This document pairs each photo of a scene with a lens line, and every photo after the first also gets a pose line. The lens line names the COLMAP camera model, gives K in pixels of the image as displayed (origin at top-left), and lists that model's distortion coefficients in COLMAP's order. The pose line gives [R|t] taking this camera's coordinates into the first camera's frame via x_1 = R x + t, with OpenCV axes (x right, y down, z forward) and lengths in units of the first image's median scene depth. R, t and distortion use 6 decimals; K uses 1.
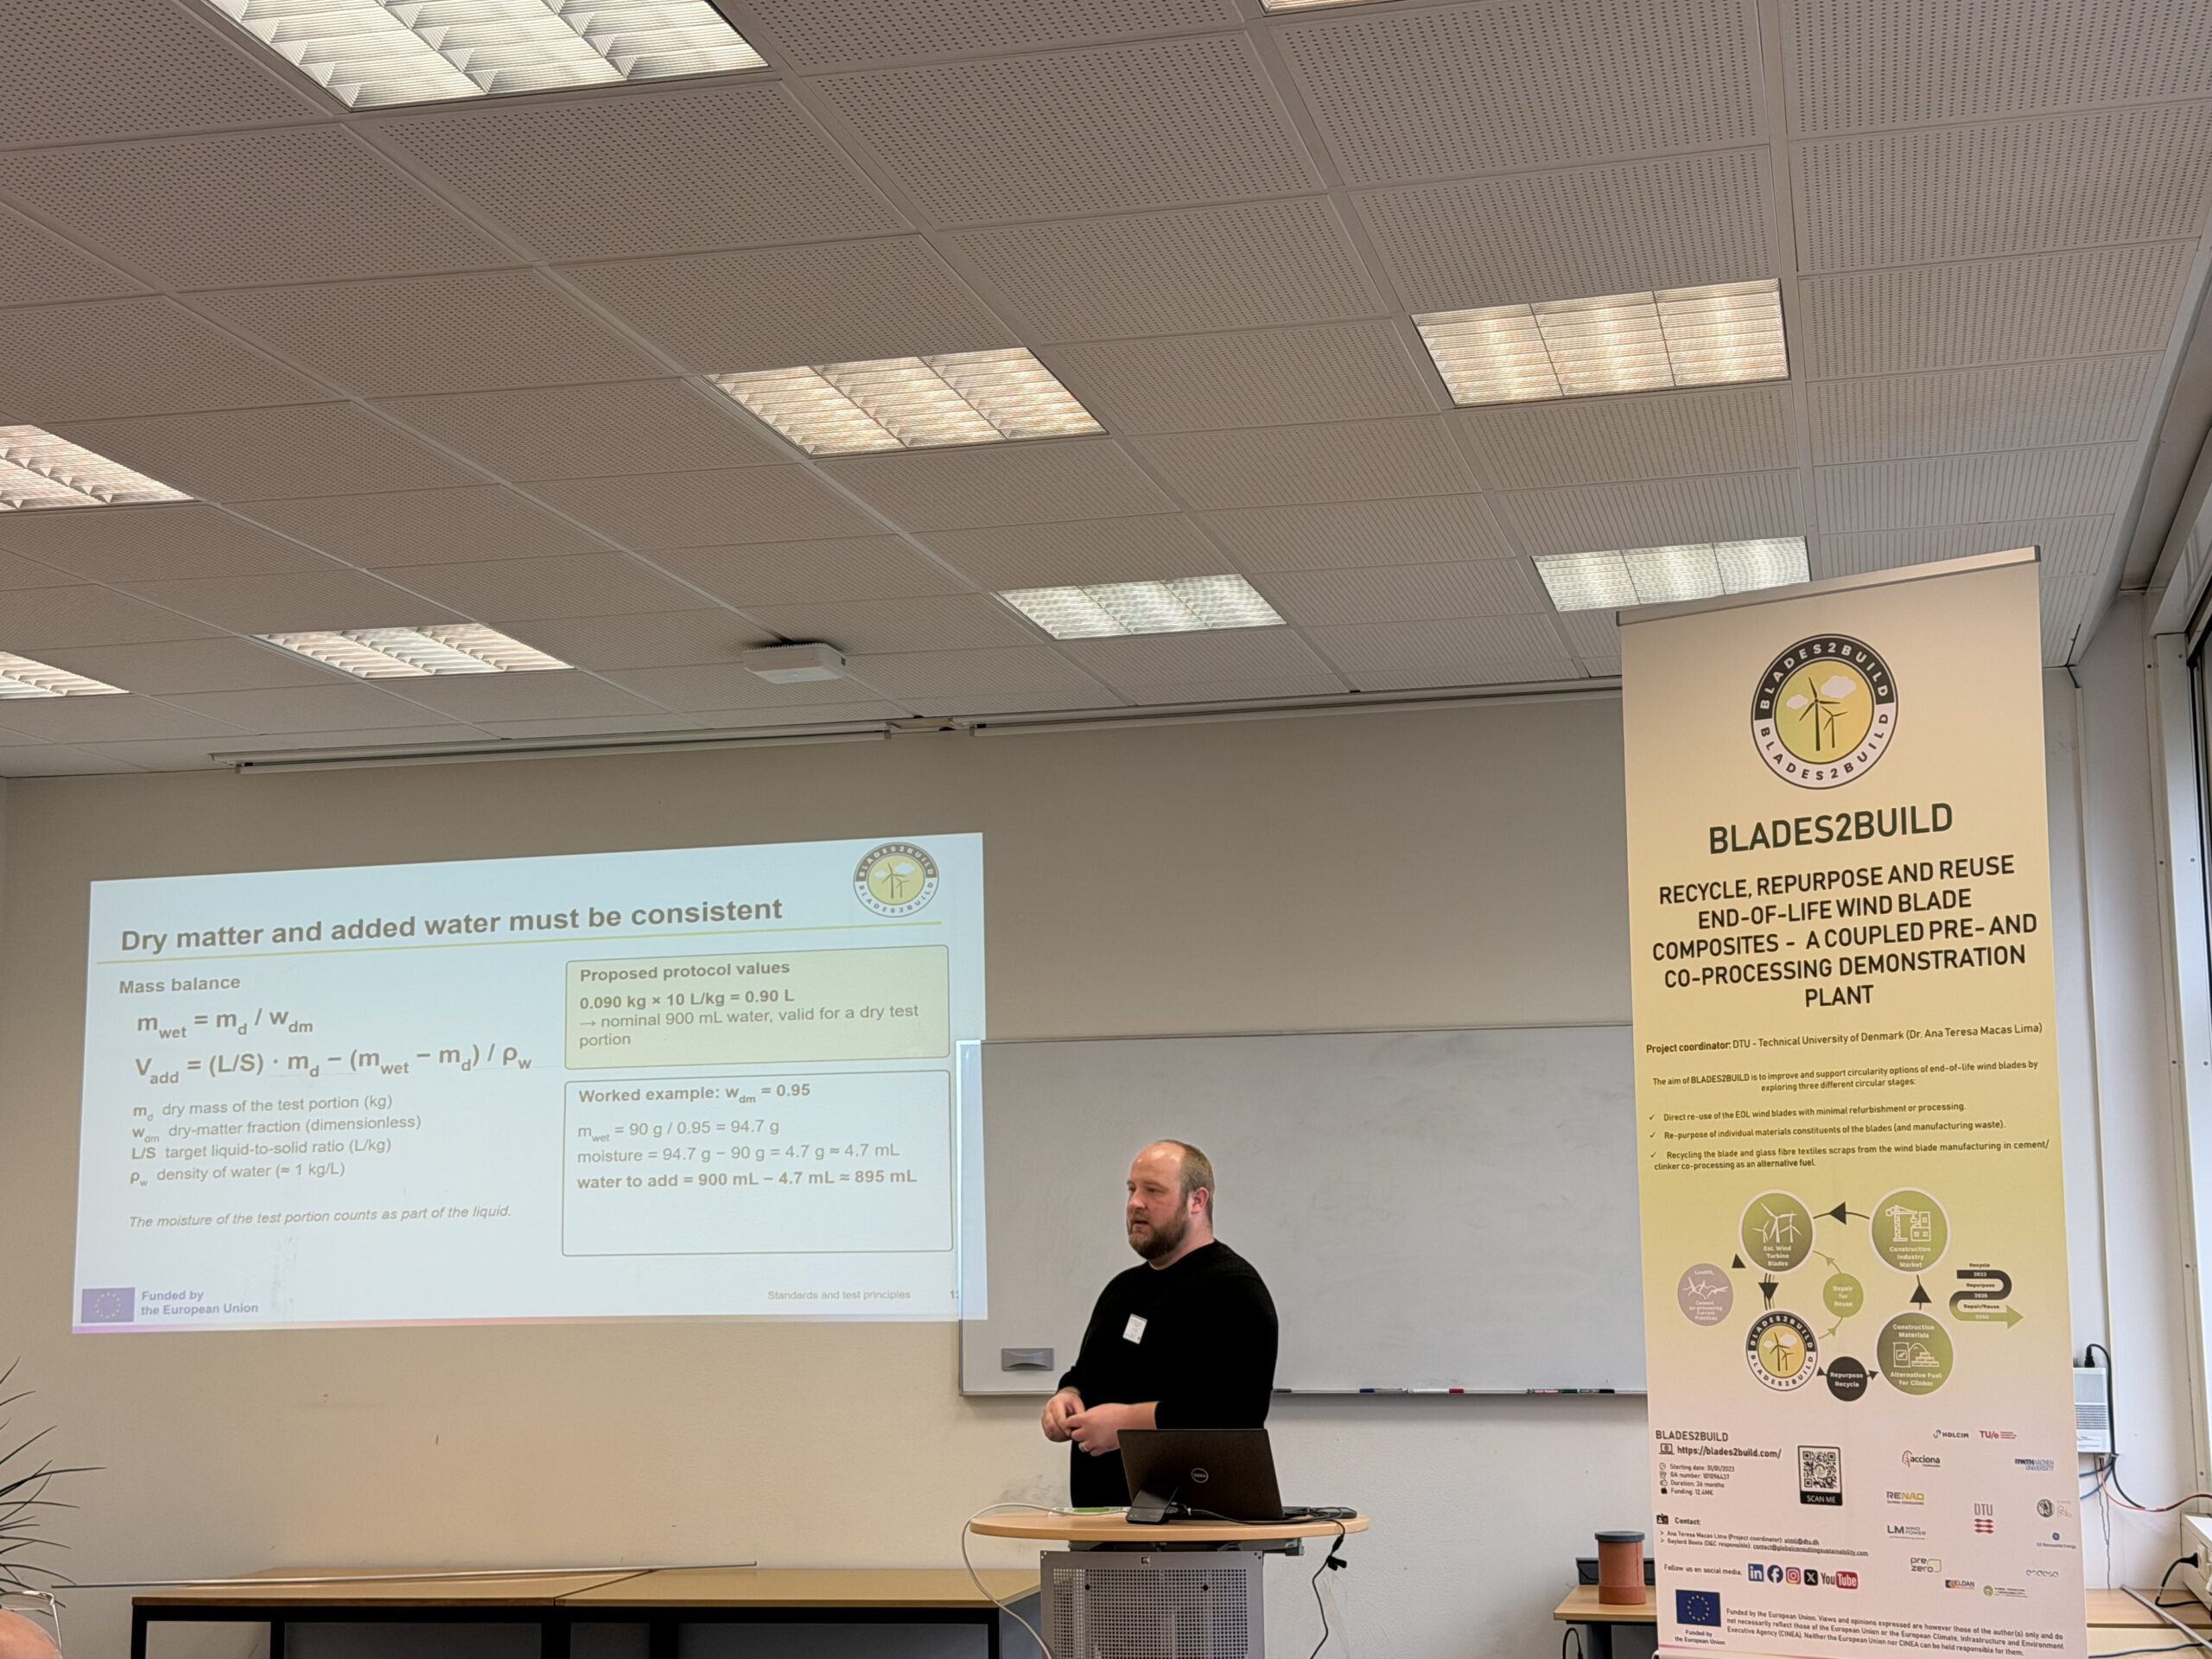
lens RADIAL K [[3112.4, 0, 1116.3], [0, 3112.4, 814.3], [0, 0, 1]] dist [0.111213, 0.000000]
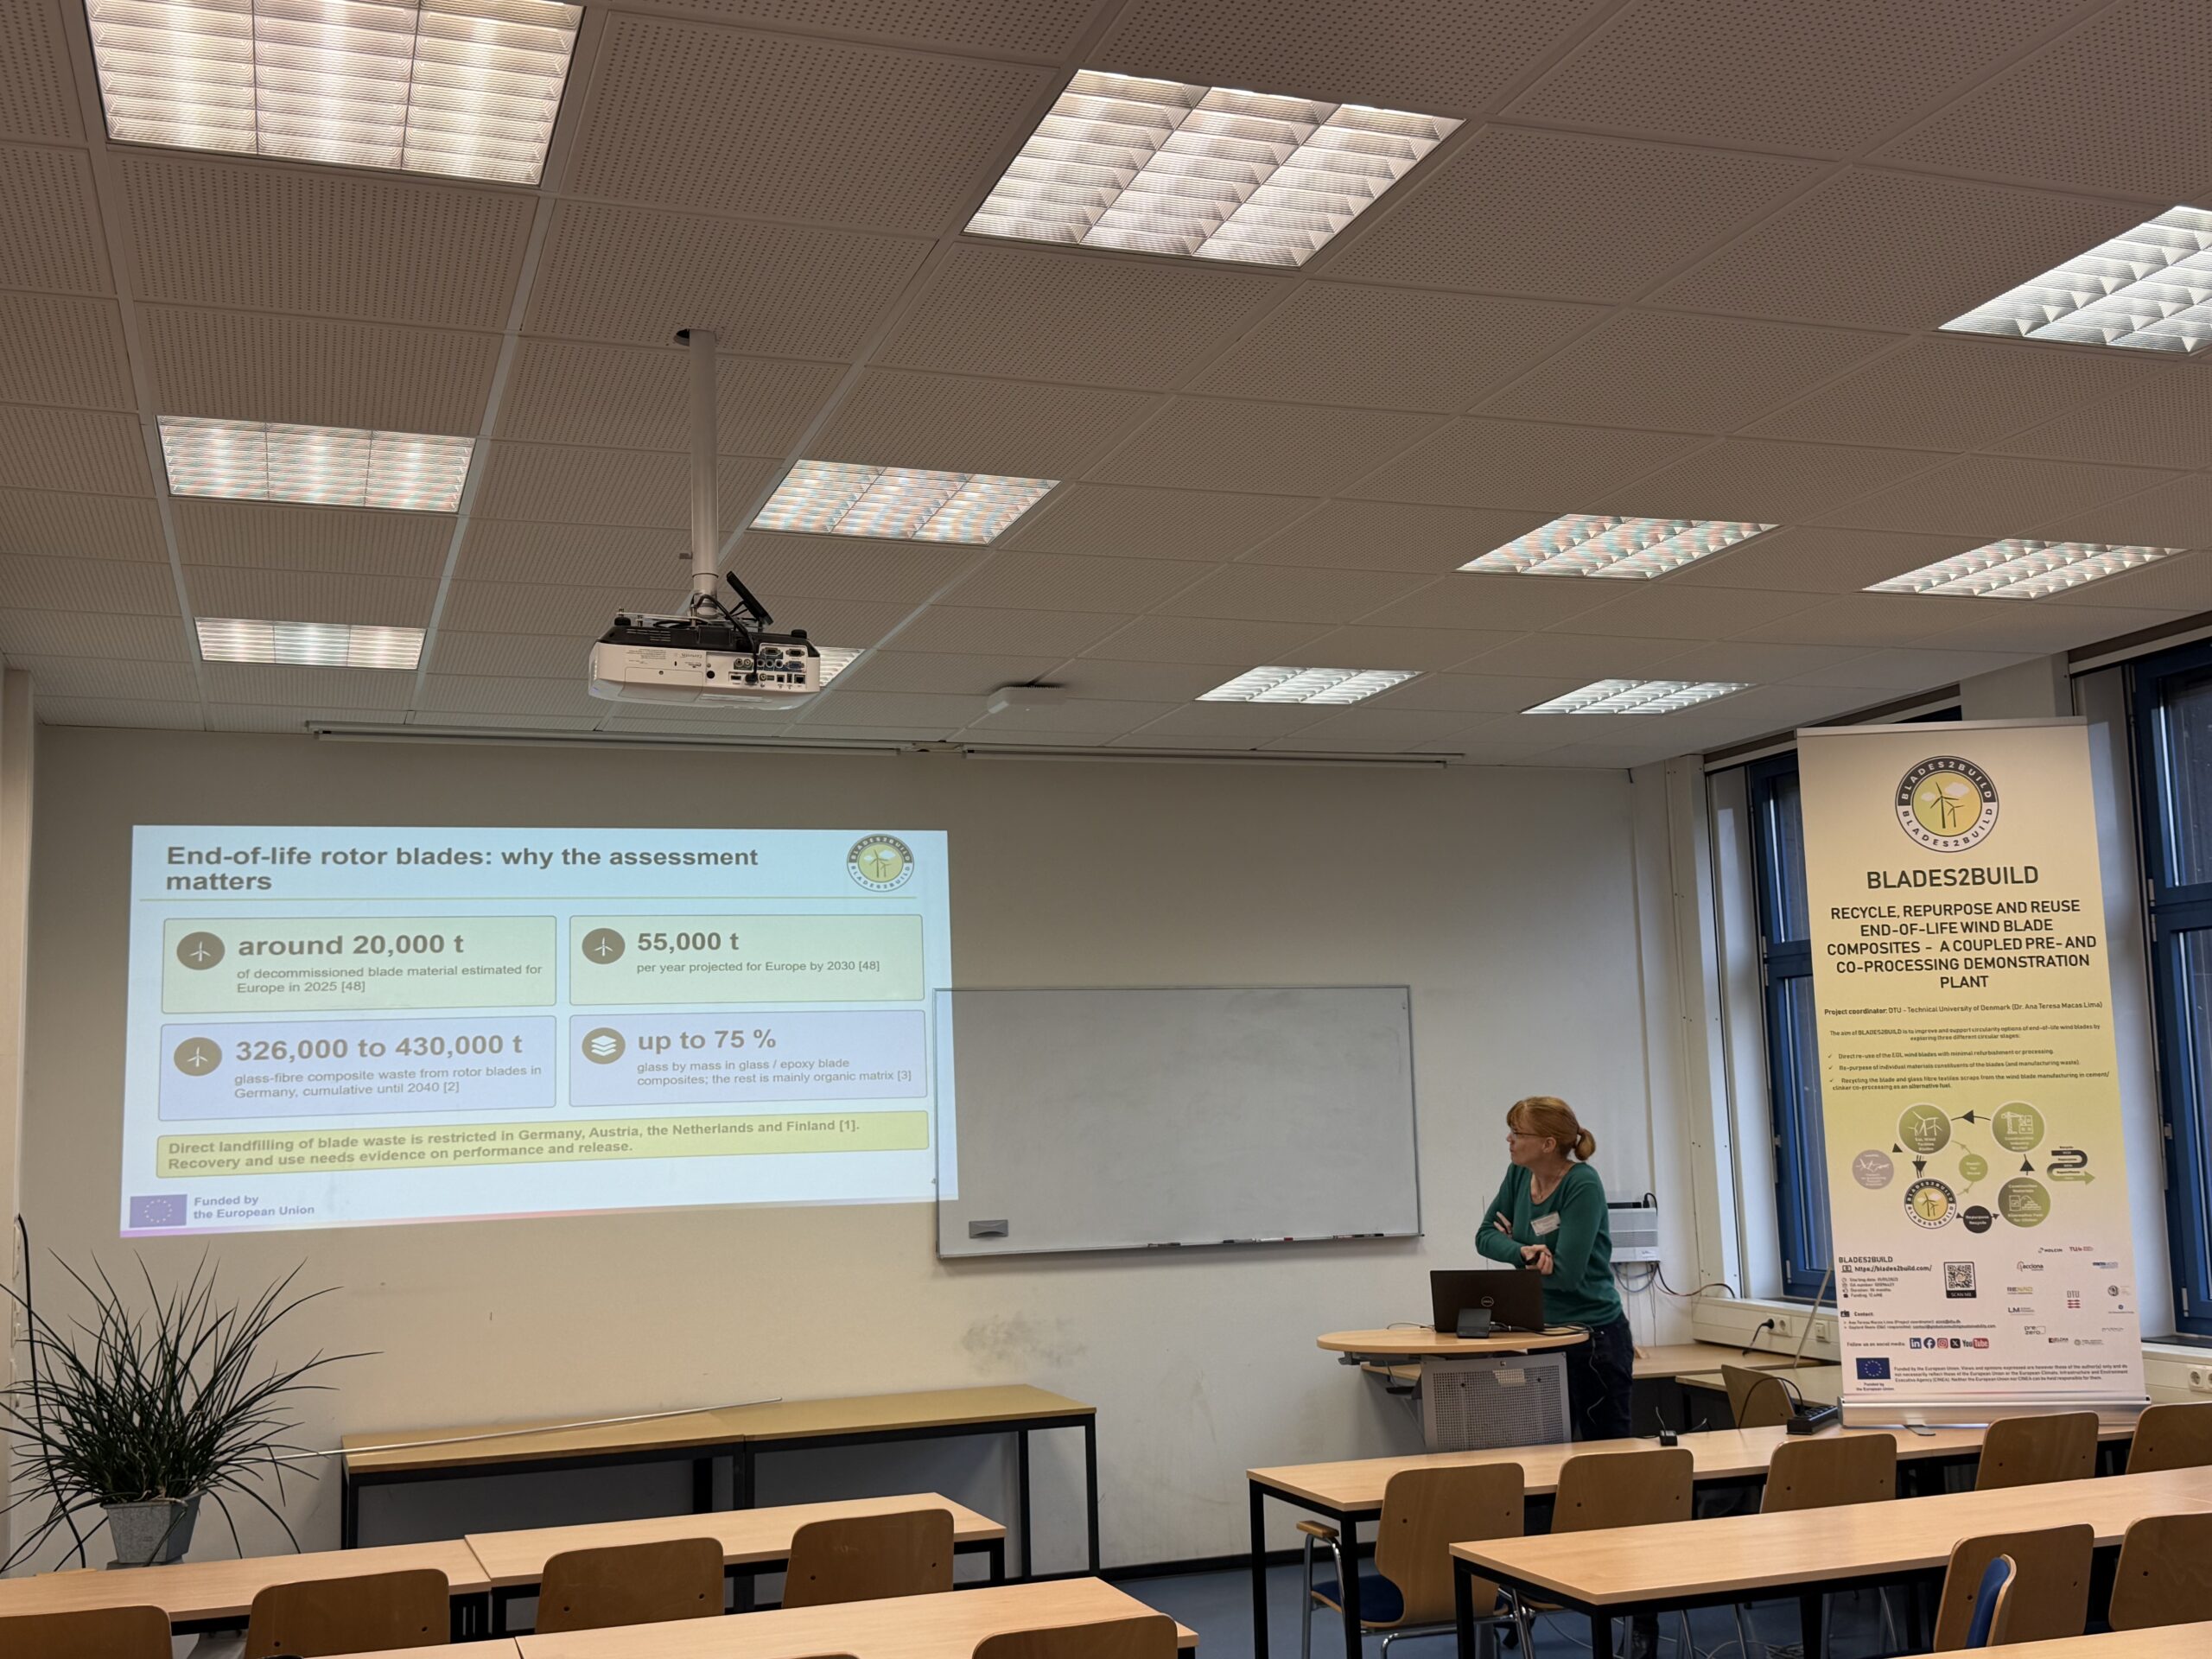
lens RADIAL K [[2256.7, 0, 1089.1], [0, 2256.7, 831.1], [0, 0, 1]] dist [0.051058, 0.000000]
pose [[0.844416, 0.056585, 0.532692, -0.769750], [-0.059553, 0.998157, -0.011627, 0.020862], [-0.532368, -0.021906, 0.846229, 0.251293]]
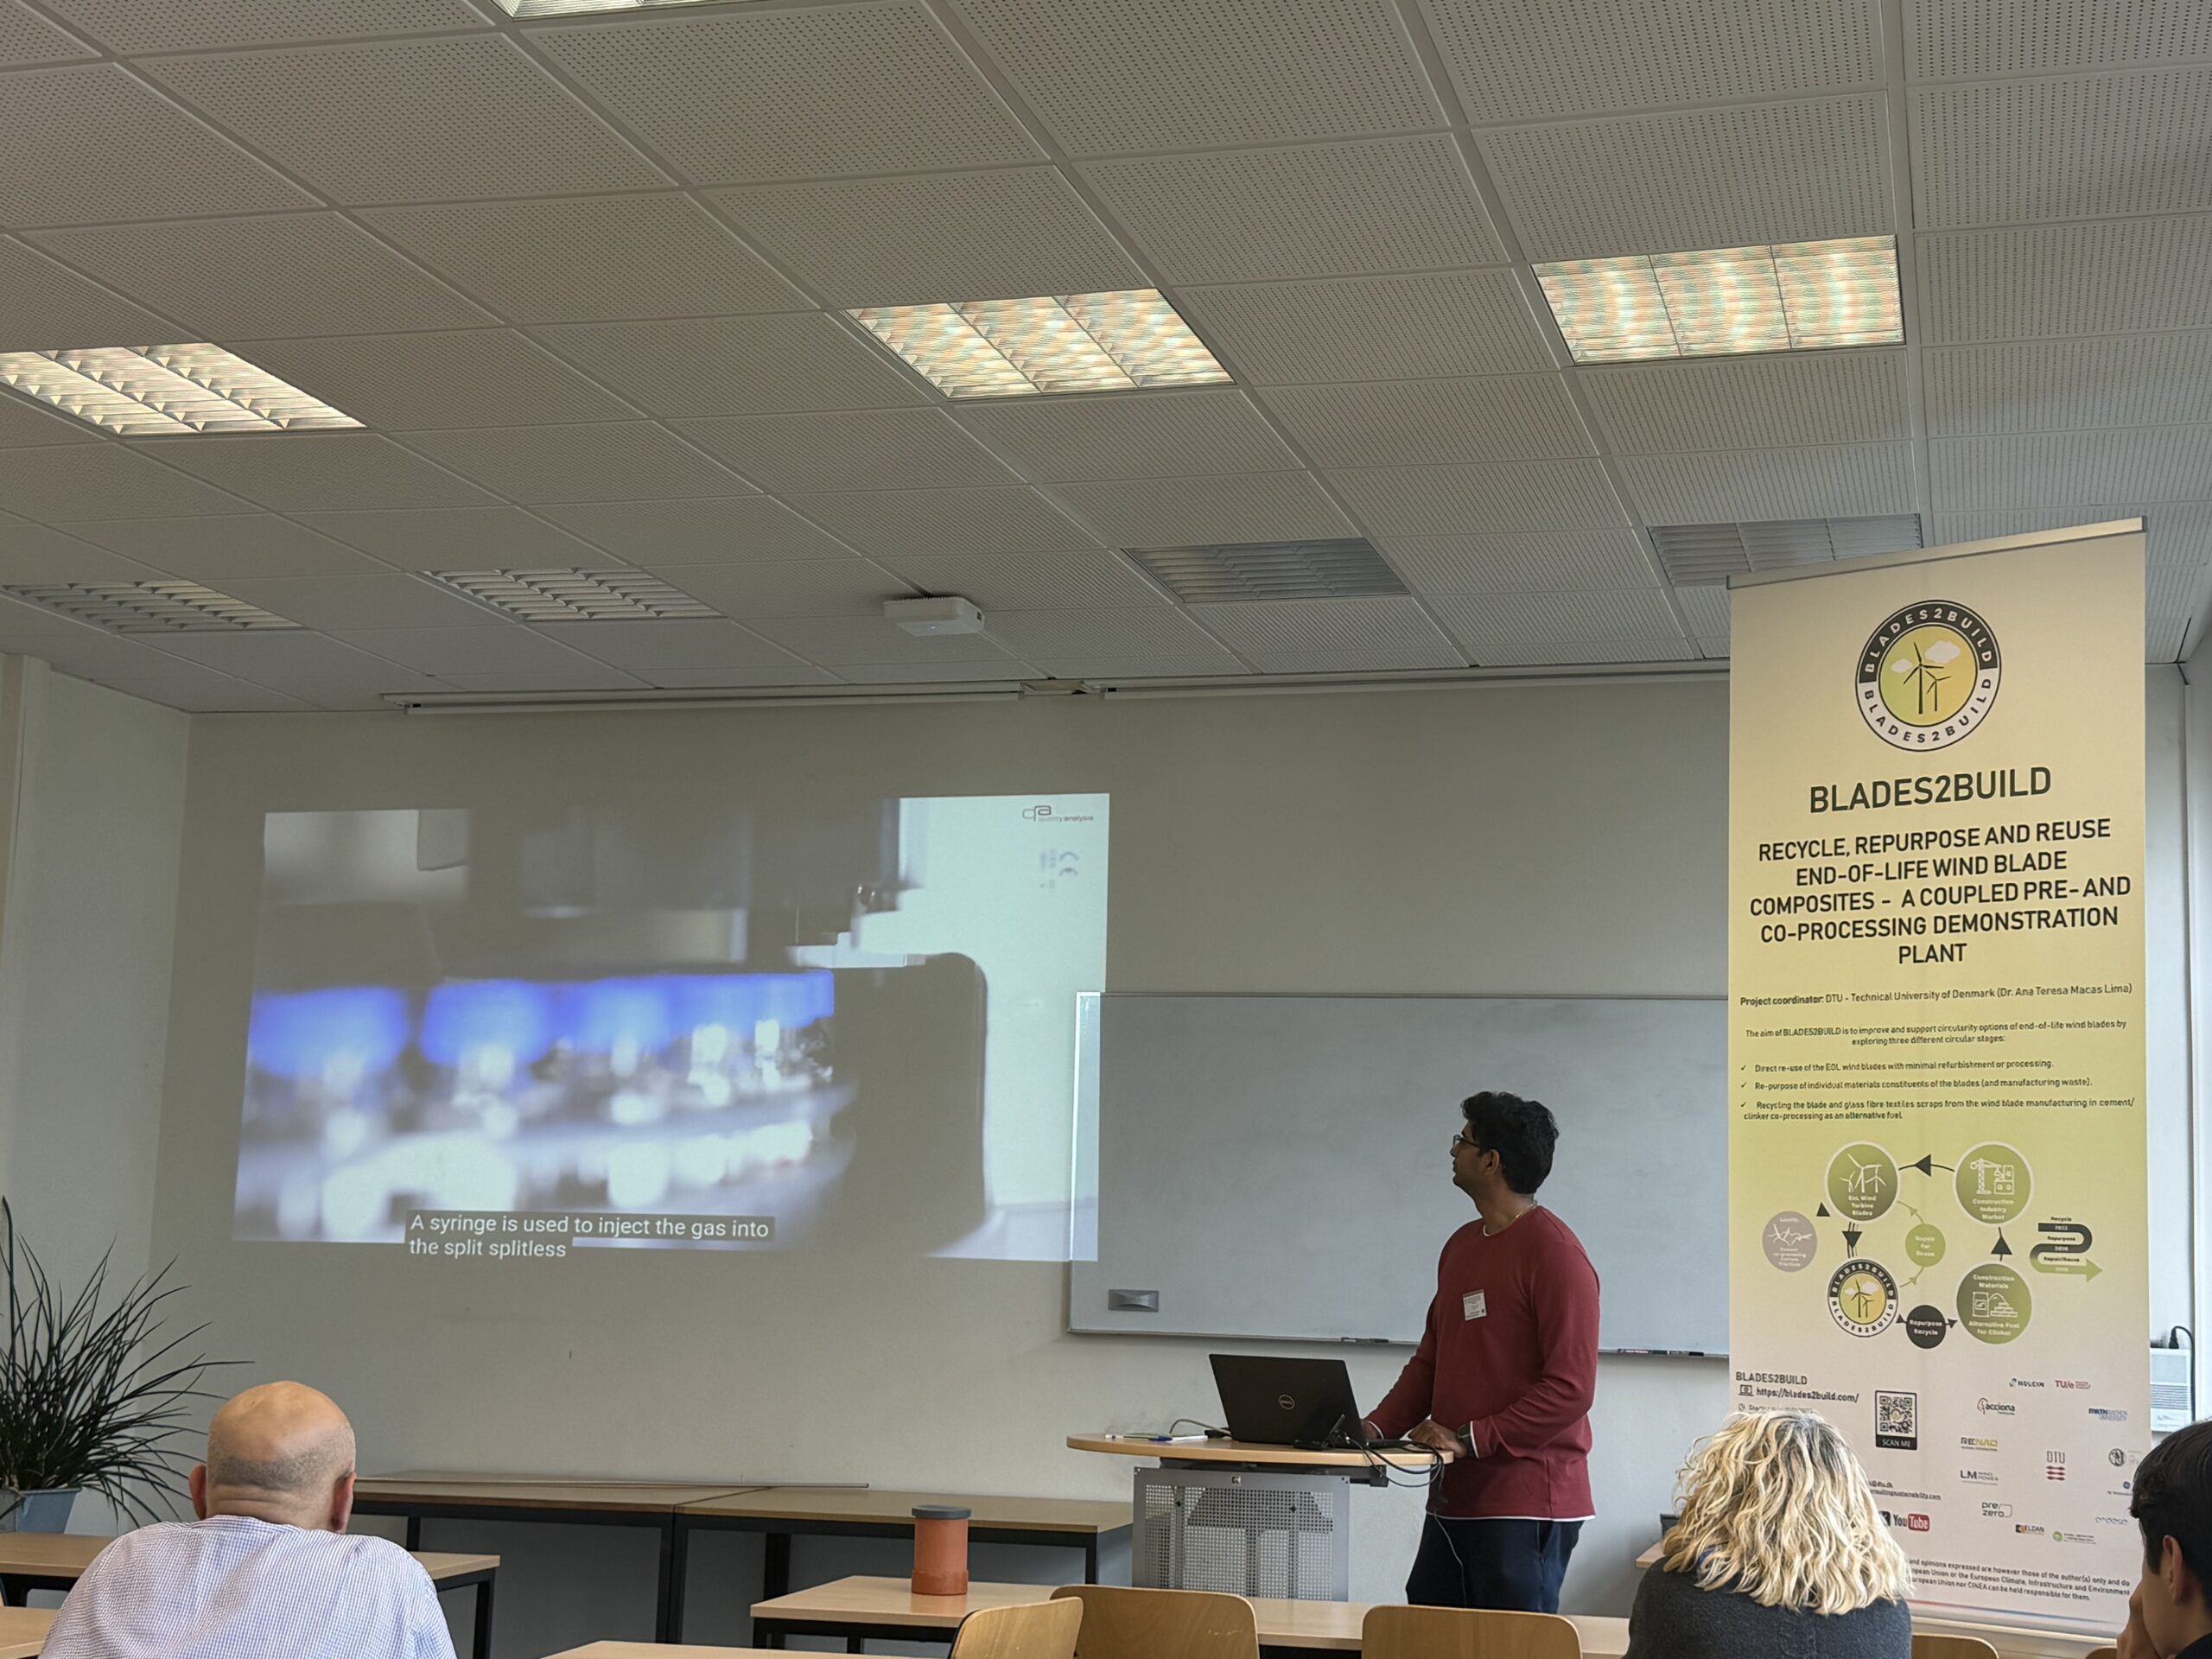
lens RADIAL K [[2987.5, 0, 1121.6], [0, 2987.5, 818.4], [0, 0, 1]] dist [0.091892, 0.000000]
pose [[0.998346, 0.035792, -0.045002, 0.009444], [-0.035960, 0.999349, -0.002935, 0.026216], [0.044867, 0.004549, 0.998983, 0.008361]]
